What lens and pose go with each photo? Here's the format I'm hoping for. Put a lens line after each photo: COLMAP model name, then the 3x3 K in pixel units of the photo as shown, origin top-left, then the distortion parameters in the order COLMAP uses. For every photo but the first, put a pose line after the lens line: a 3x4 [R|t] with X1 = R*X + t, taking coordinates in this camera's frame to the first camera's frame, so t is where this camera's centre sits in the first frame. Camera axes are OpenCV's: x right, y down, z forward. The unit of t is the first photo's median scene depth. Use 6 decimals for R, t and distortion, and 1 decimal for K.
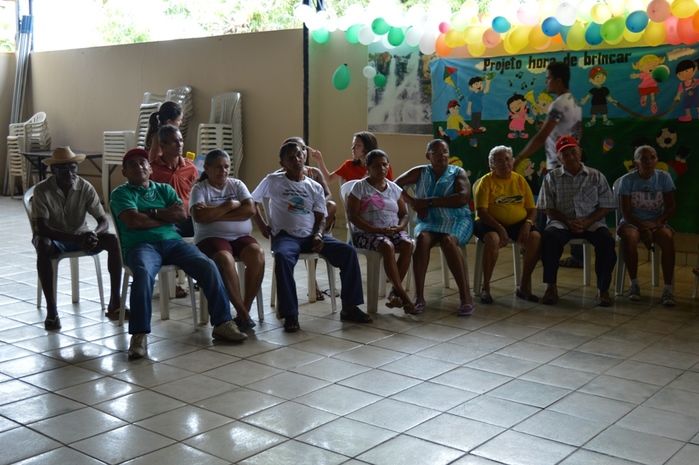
lens RADIAL K [[833.9, 0, 349.5], [0, 833.9, 232.5], [0, 0, 1]] dist [-0.060922, -0.007527]
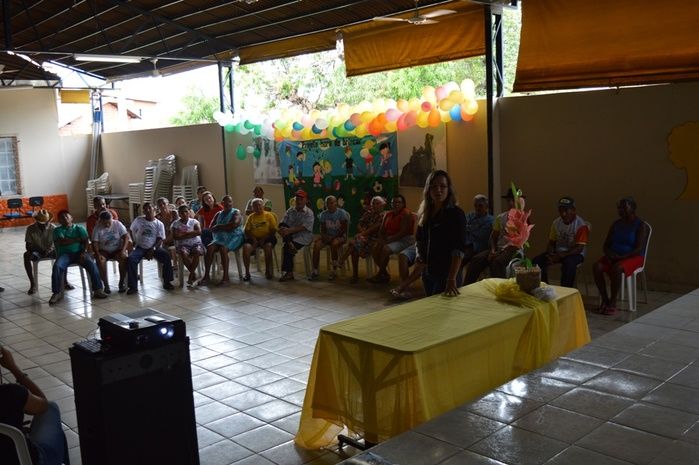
lens RADIAL K [[674.3, 0, 337.2], [0, 674.3, 231.8], [0, 0, 1]] dist [-0.070907, 0.014313]
pose [[0.987835, -0.022816, -0.153822, 0.448941], [0.022286, 0.999738, -0.005174, -0.010754], [0.153900, 0.001683, 0.988085, -0.384057]]
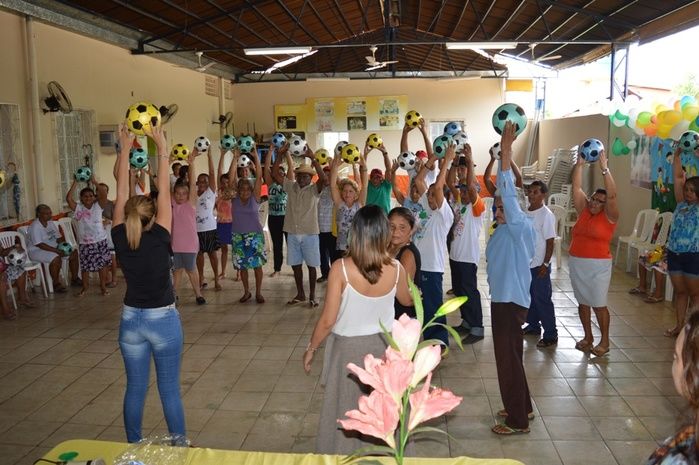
lens RADIAL K [[564.7, 0, 349.5], [0, 564.7, 232.5], [0, 0, 1]] dist [-0.094774, 0.024117]
pose [[0.545931, 0.130014, -0.827681, 0.633137], [-0.102531, 0.990829, 0.088012, -0.081618], [0.831533, 0.036815, 0.554255, 0.072938]]
